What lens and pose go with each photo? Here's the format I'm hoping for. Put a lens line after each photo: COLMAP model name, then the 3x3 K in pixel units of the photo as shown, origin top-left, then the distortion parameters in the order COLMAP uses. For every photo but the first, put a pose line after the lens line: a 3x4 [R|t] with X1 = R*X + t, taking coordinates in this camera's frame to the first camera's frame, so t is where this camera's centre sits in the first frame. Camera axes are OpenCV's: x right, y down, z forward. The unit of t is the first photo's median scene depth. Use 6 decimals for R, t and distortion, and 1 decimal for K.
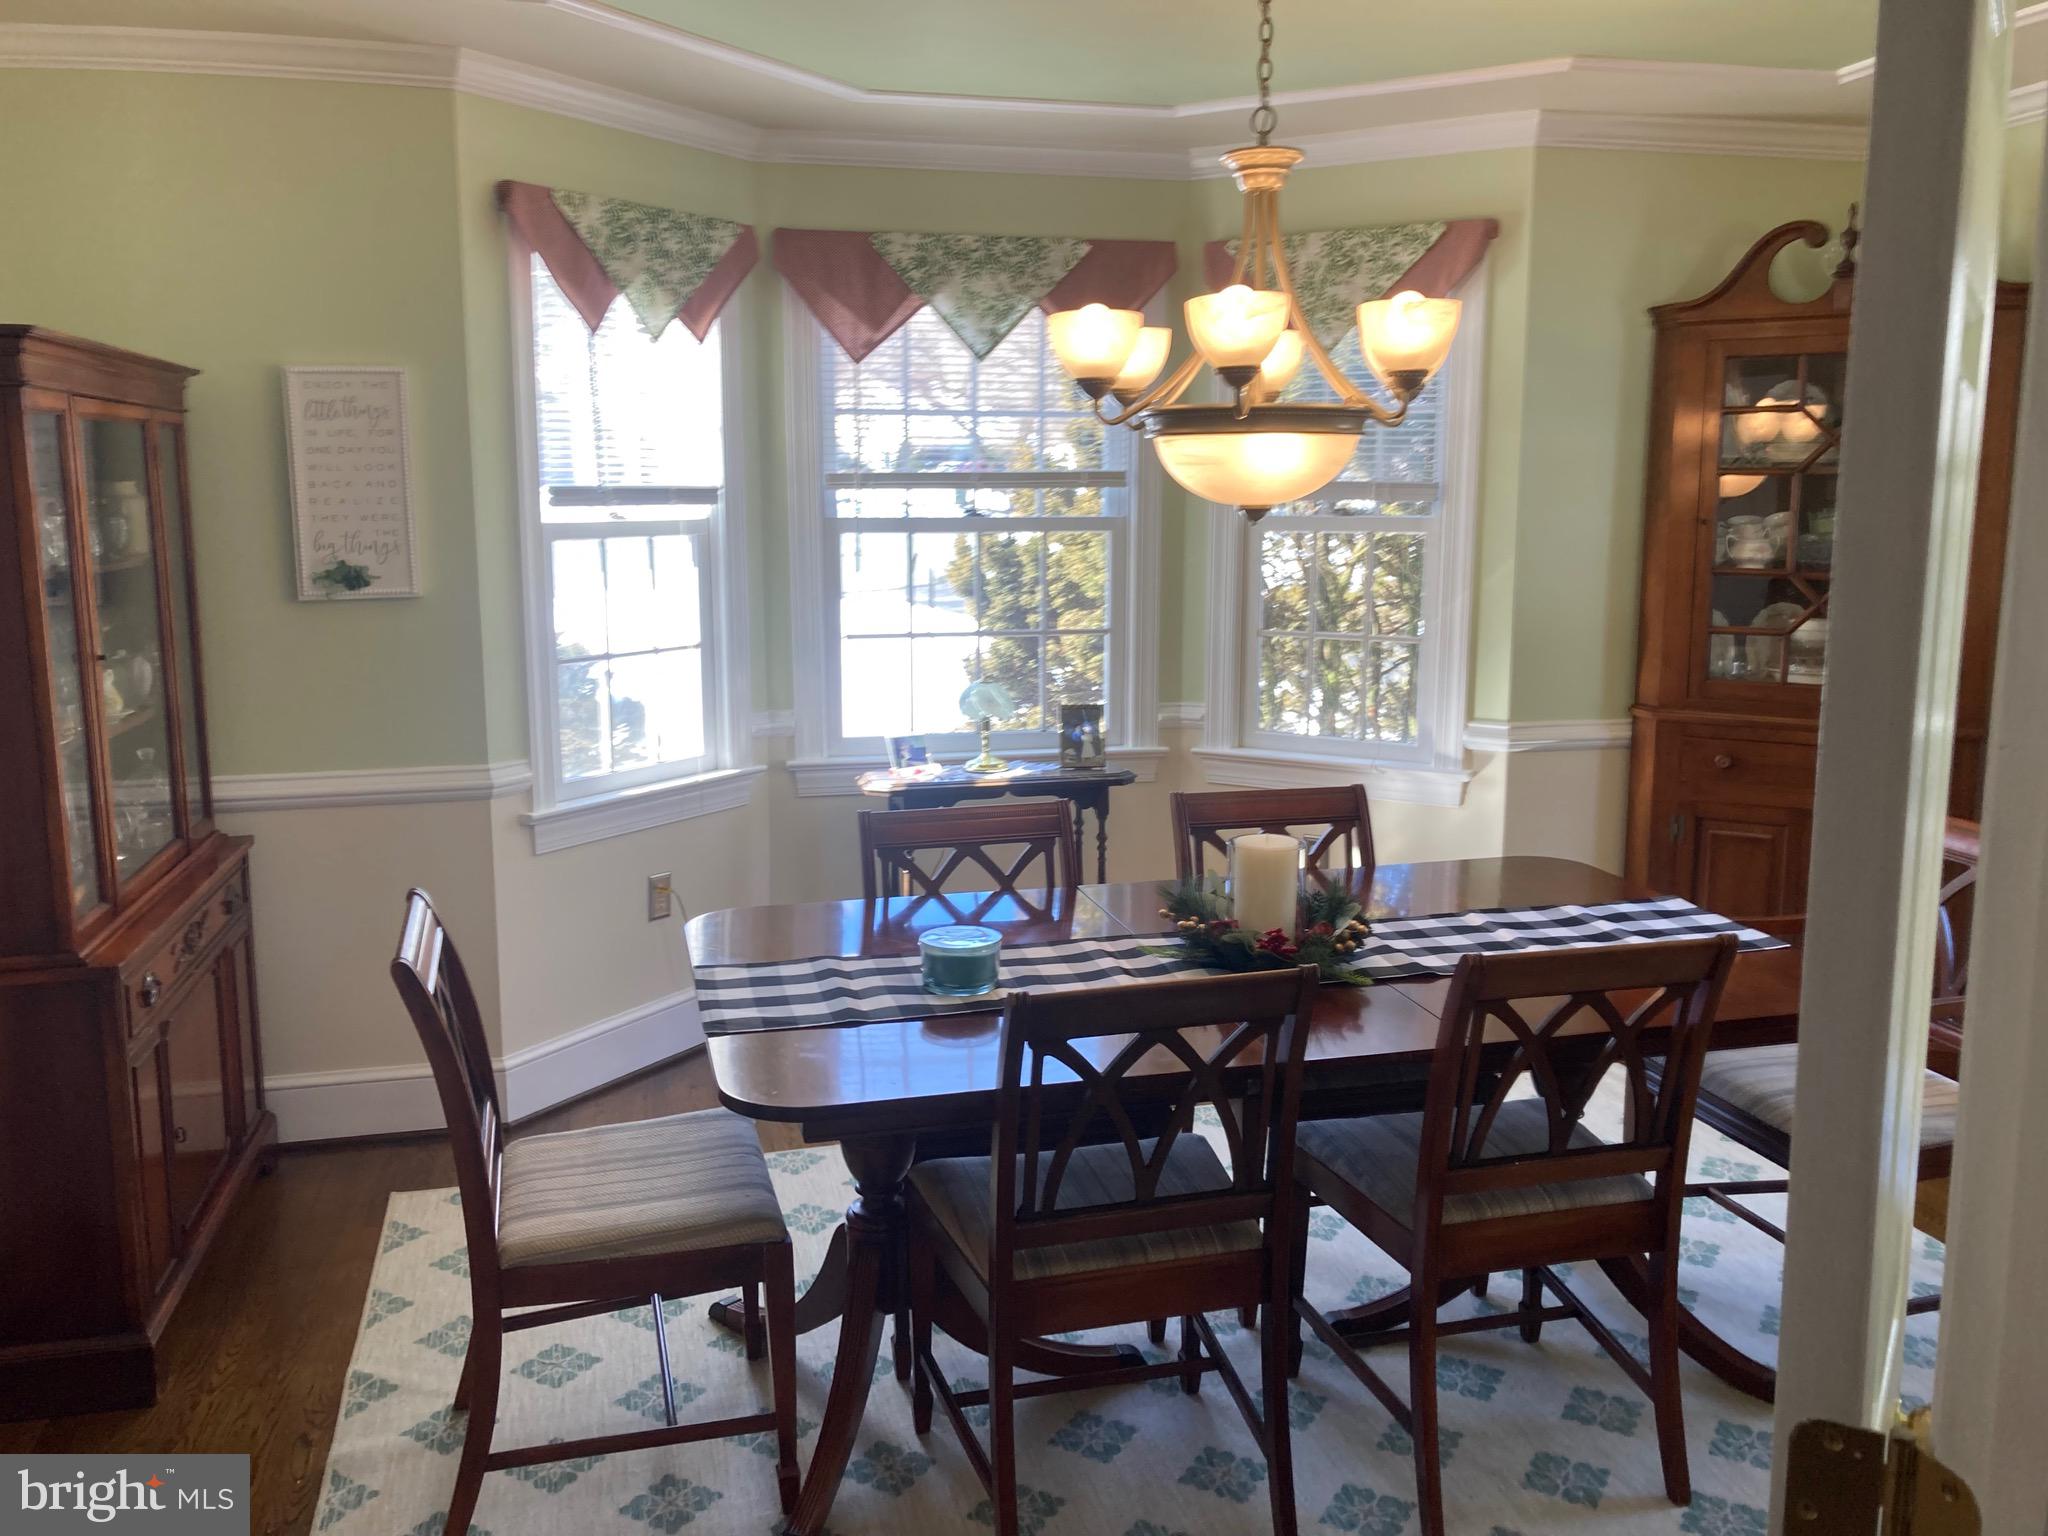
lens RADIAL K [[1686.3, 0, 1025.8], [0, 1686.3, 748.1], [0, 0, 1]] dist [0.009160, -0.003695]
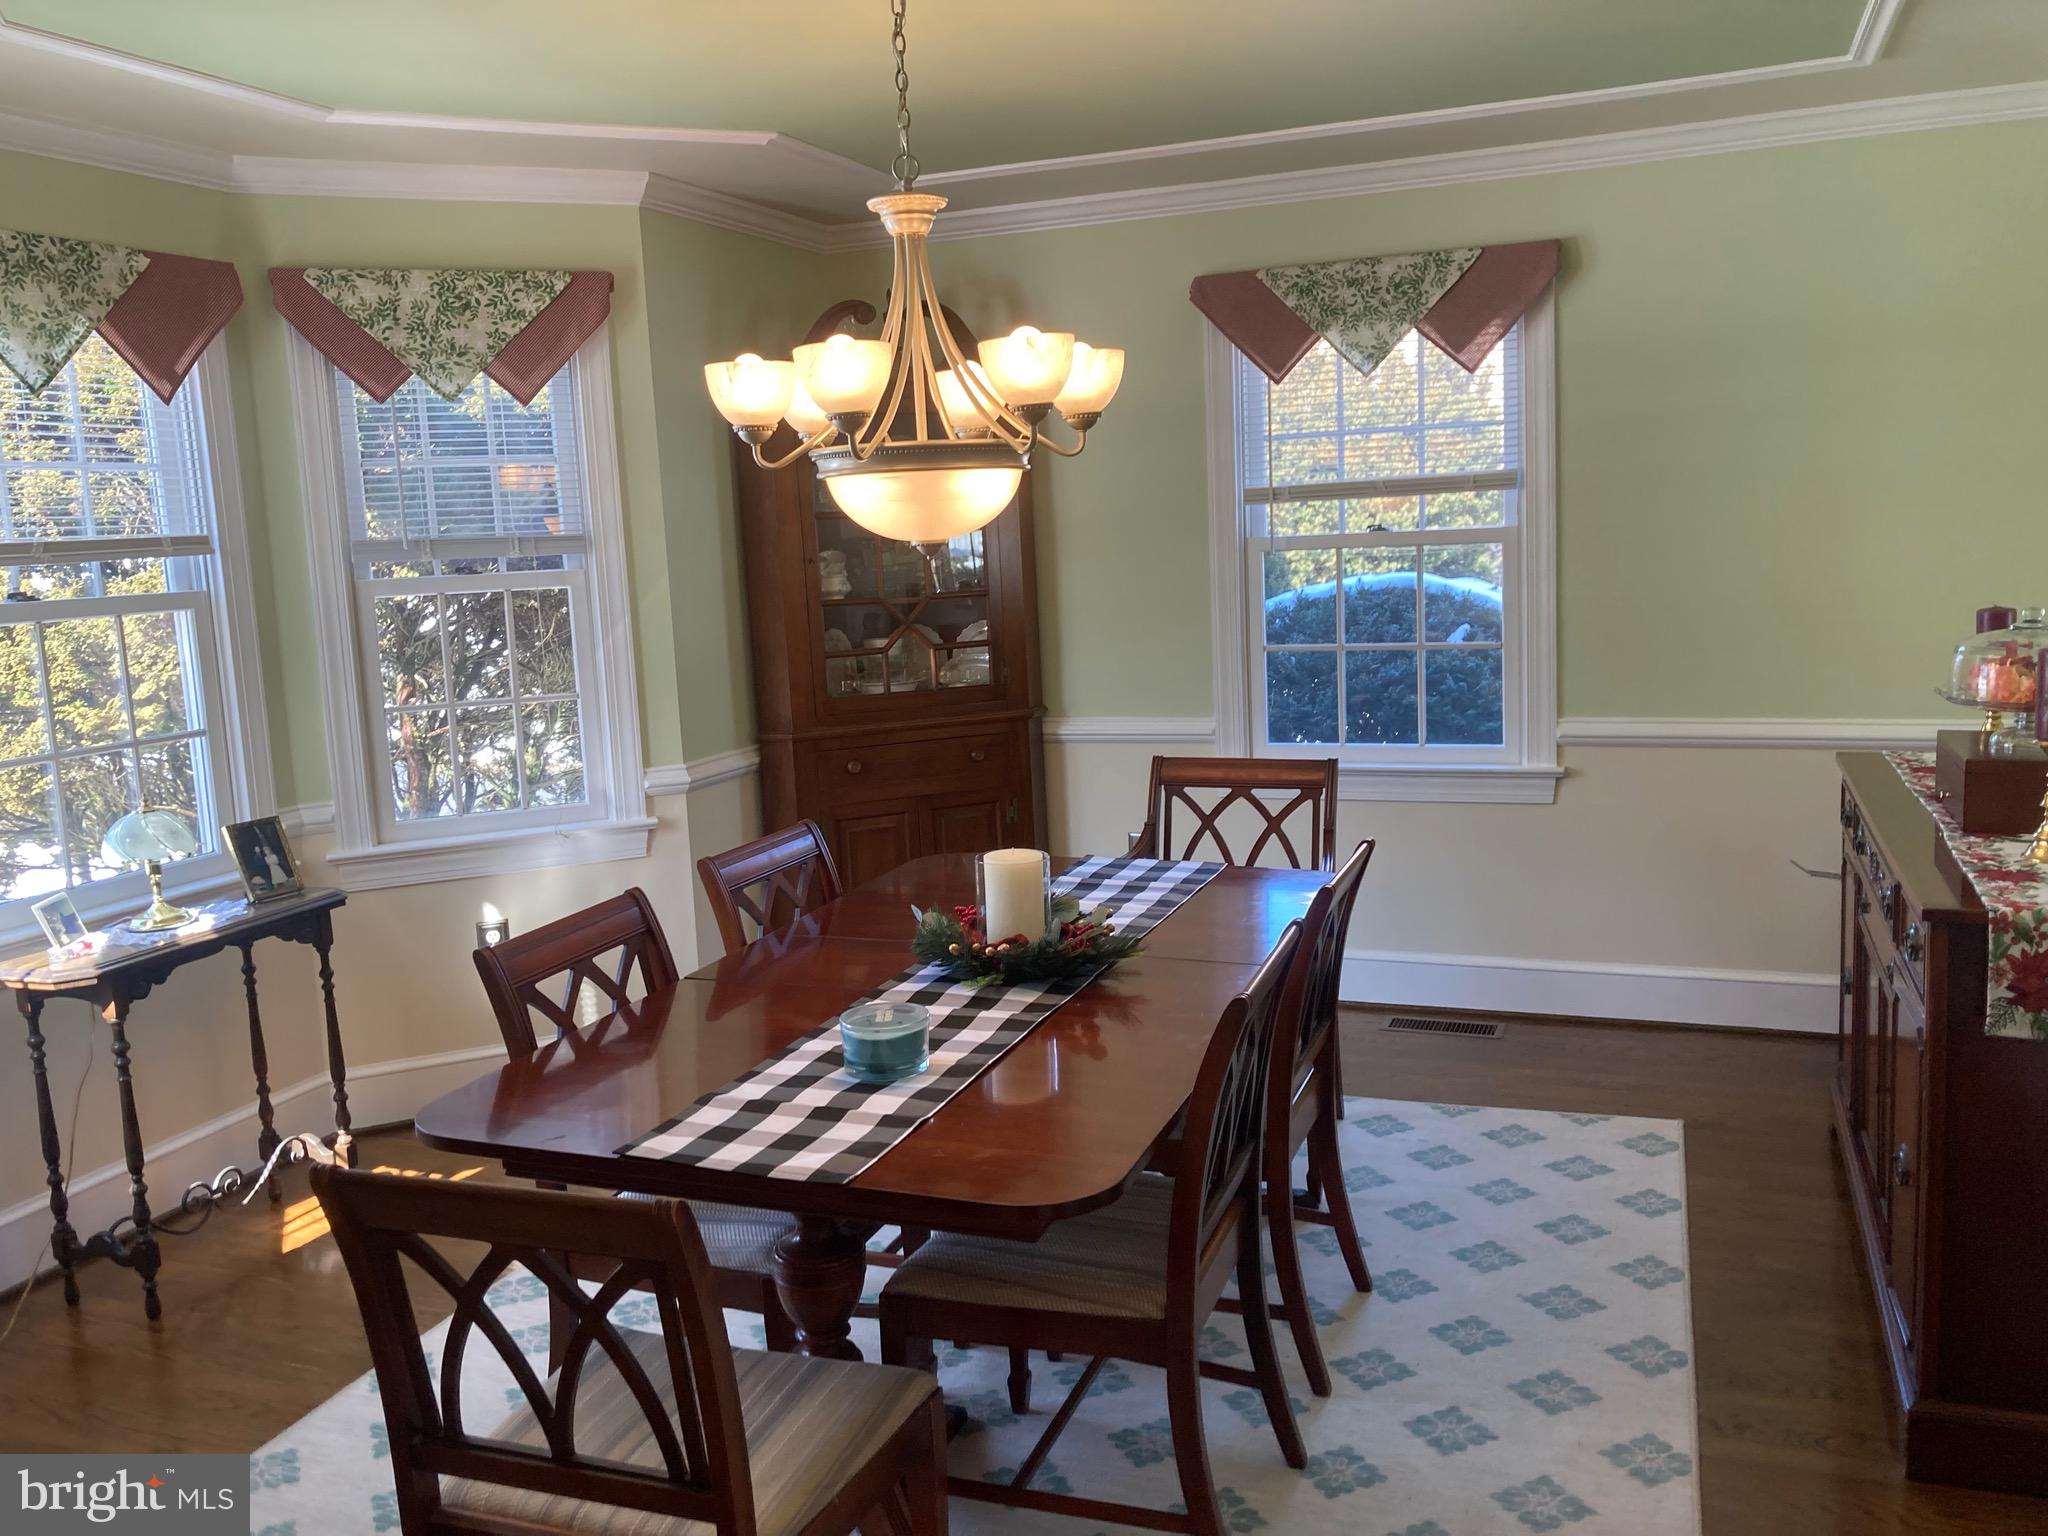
lens RADIAL K [[1686.3, 0, 1025.8], [0, 1686.3, 748.1], [0, 0, 1]] dist [0.009160, -0.003695]
pose [[0.573834, -0.134868, 0.807790, -0.416271], [0.170237, 0.984446, 0.043430, -0.033144], [-0.801083, 0.112594, 0.587868, 0.225319]]
